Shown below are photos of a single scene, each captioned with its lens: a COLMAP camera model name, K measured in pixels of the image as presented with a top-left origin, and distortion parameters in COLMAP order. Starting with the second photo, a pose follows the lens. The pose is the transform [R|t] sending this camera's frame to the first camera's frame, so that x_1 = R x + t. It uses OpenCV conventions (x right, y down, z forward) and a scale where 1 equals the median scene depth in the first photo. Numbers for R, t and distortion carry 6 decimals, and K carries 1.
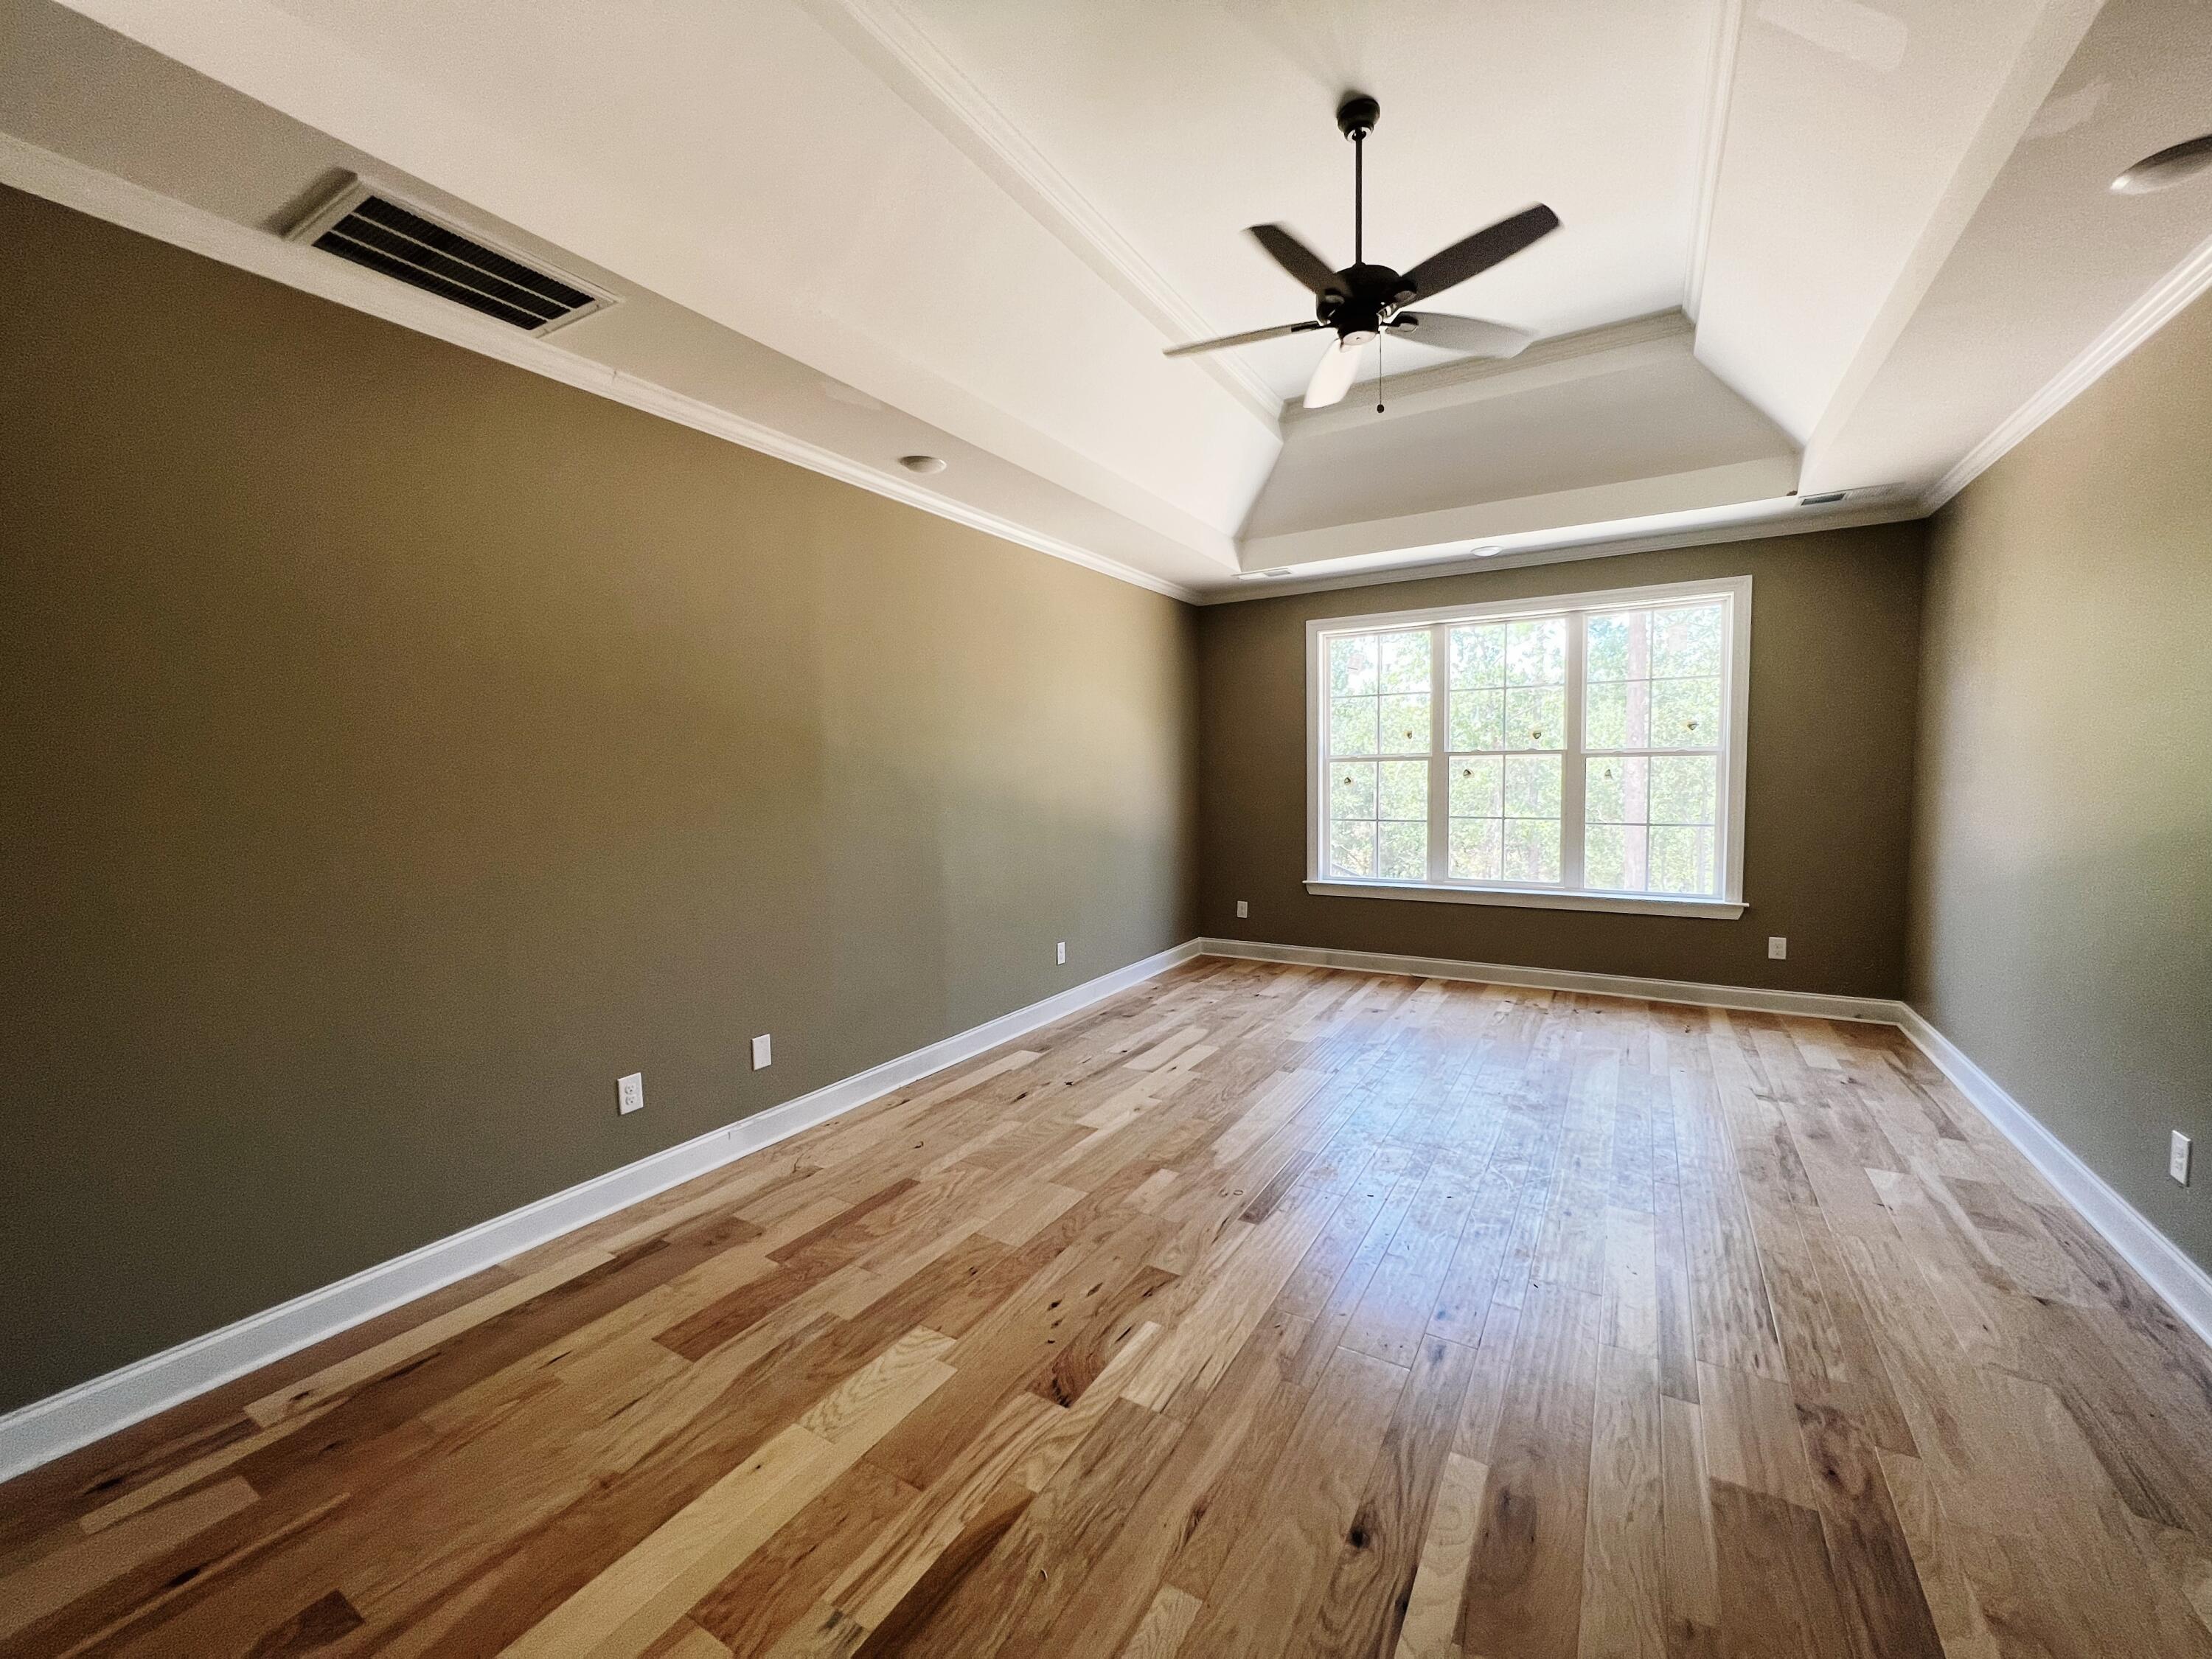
lens RADIAL K [[879.1, 0, 1110.7], [0, 879.1, 824.5], [0, 0, 1]] dist [0.002118, 0.000254]
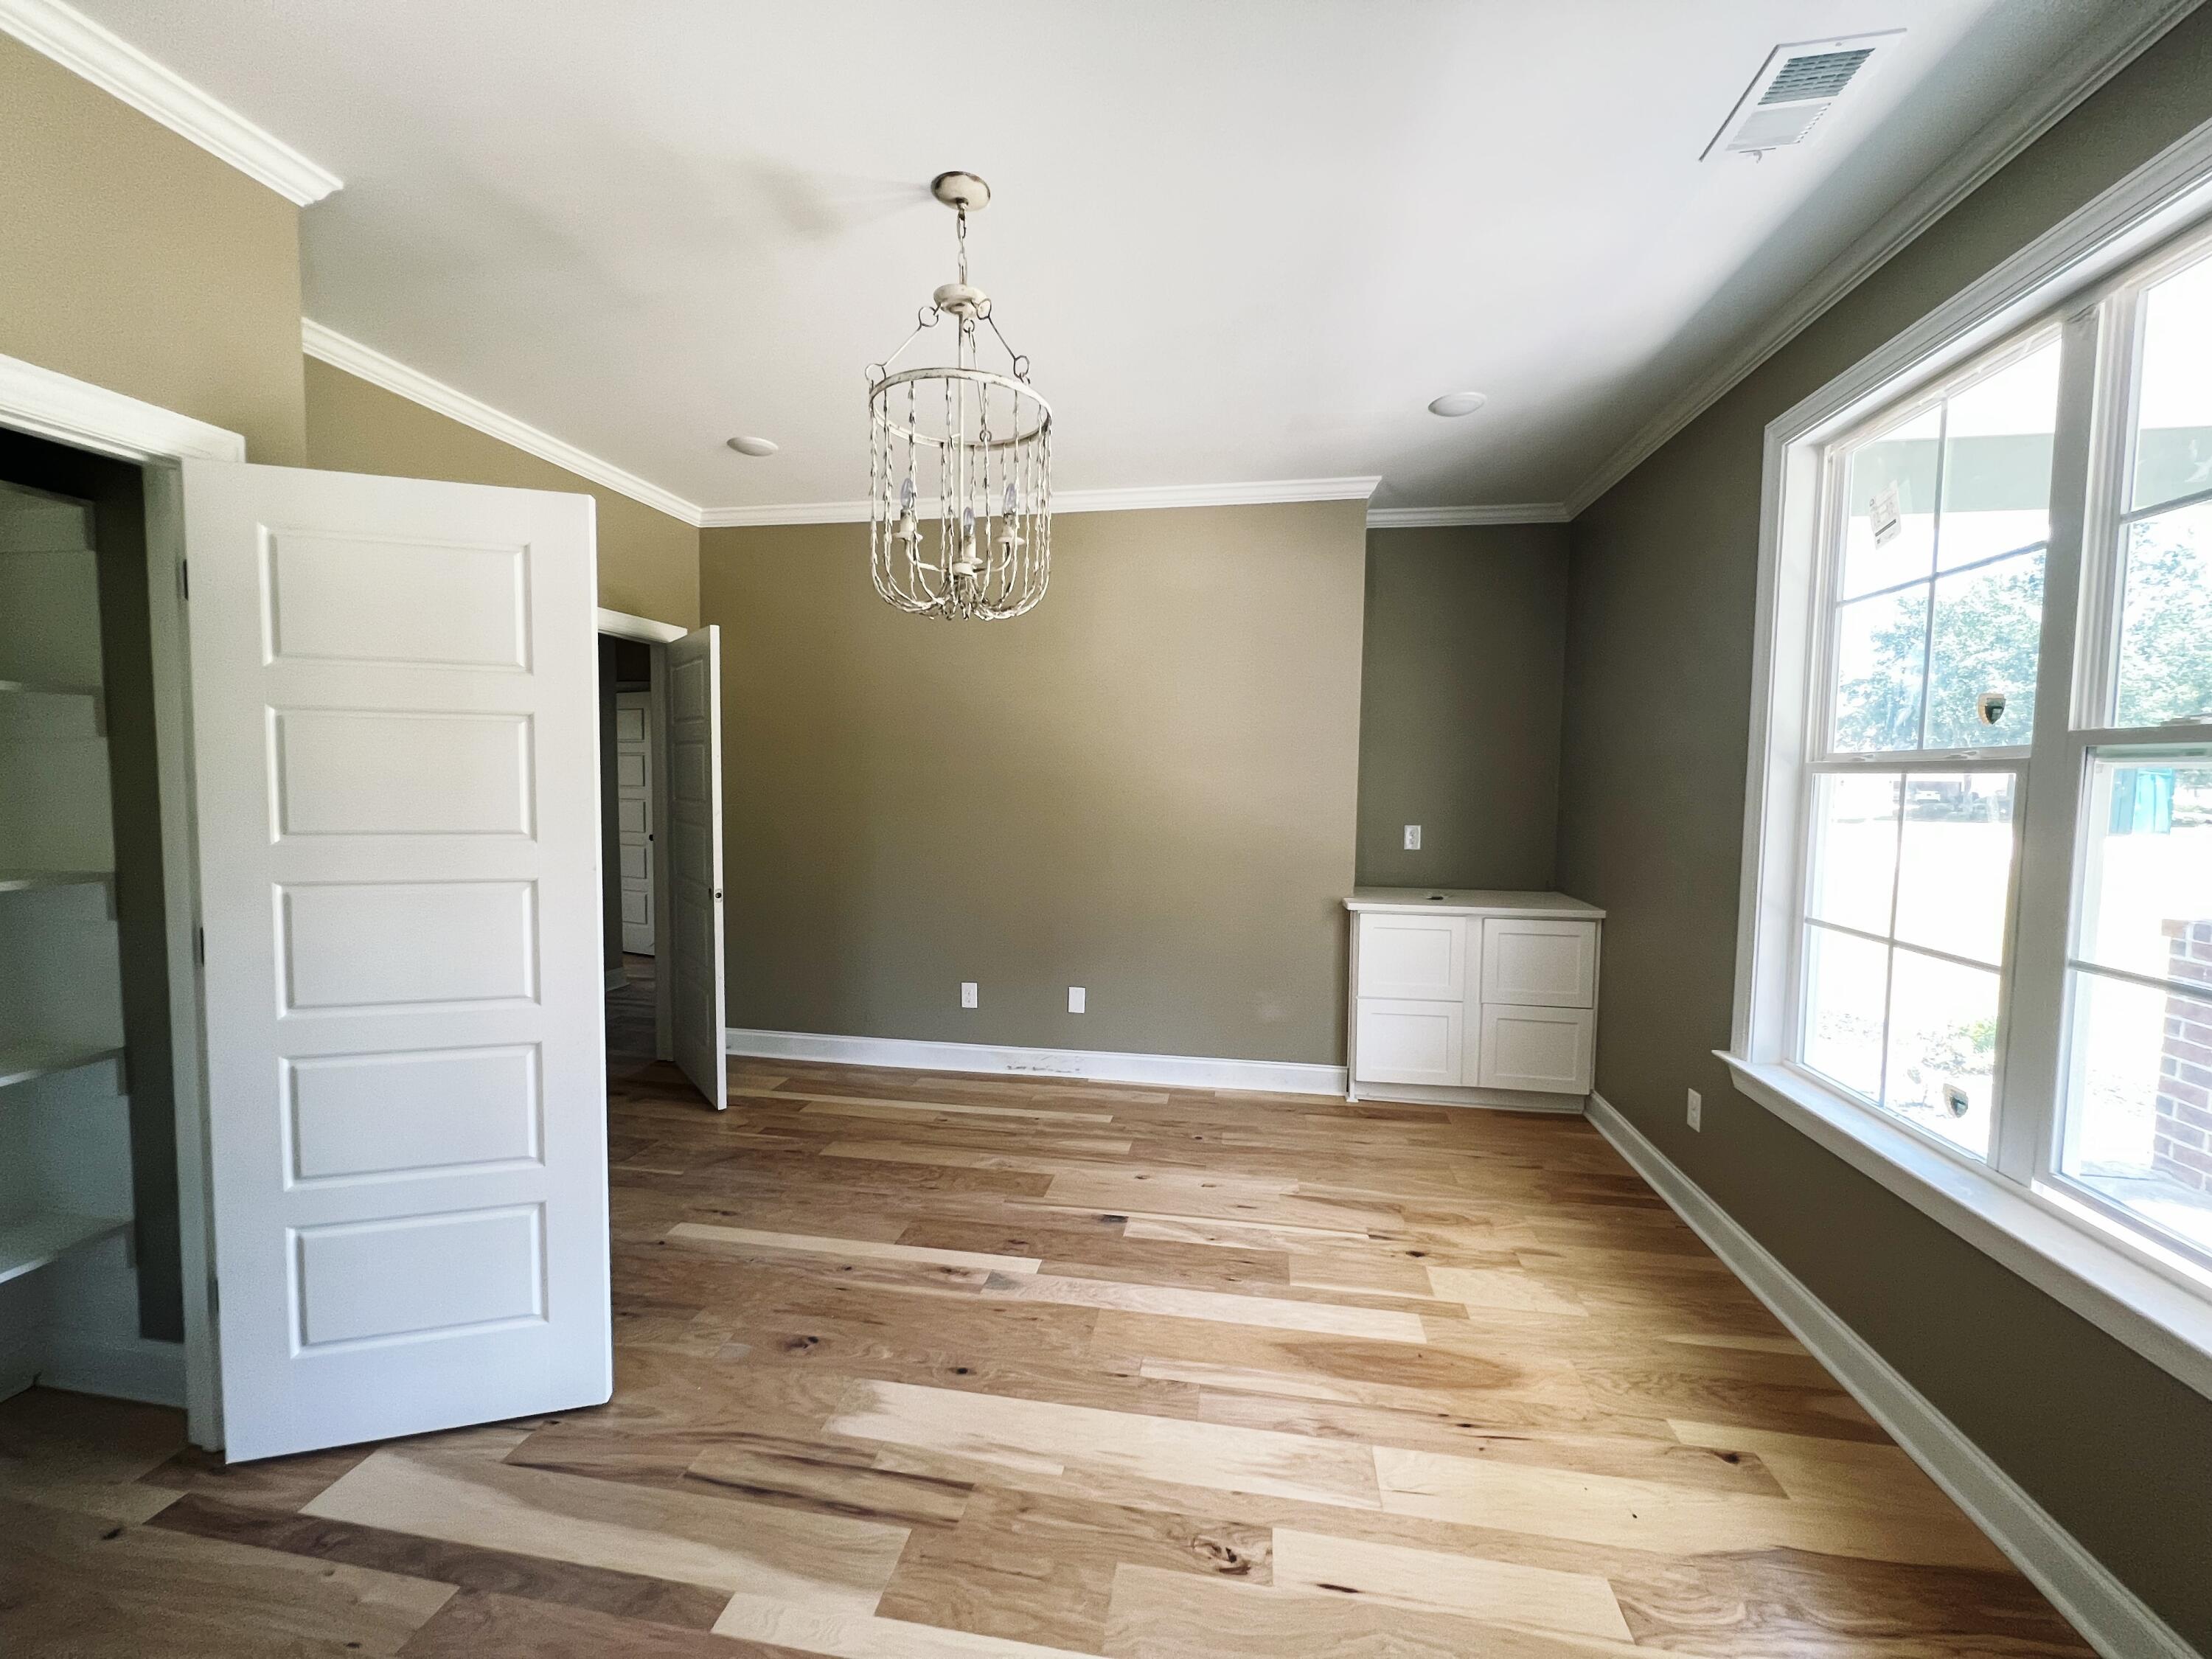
lens RADIAL K [[879.1, 0, 1105.2], [0, 879.1, 822.5], [0, 0, 1]] dist [0.002118, 0.000254]
pose [[0.352773, 0.096332, -0.930737, 0.537651], [-0.063005, 0.994874, 0.079089, -0.061538], [0.933585, 0.030741, 0.357035, 0.590793]]
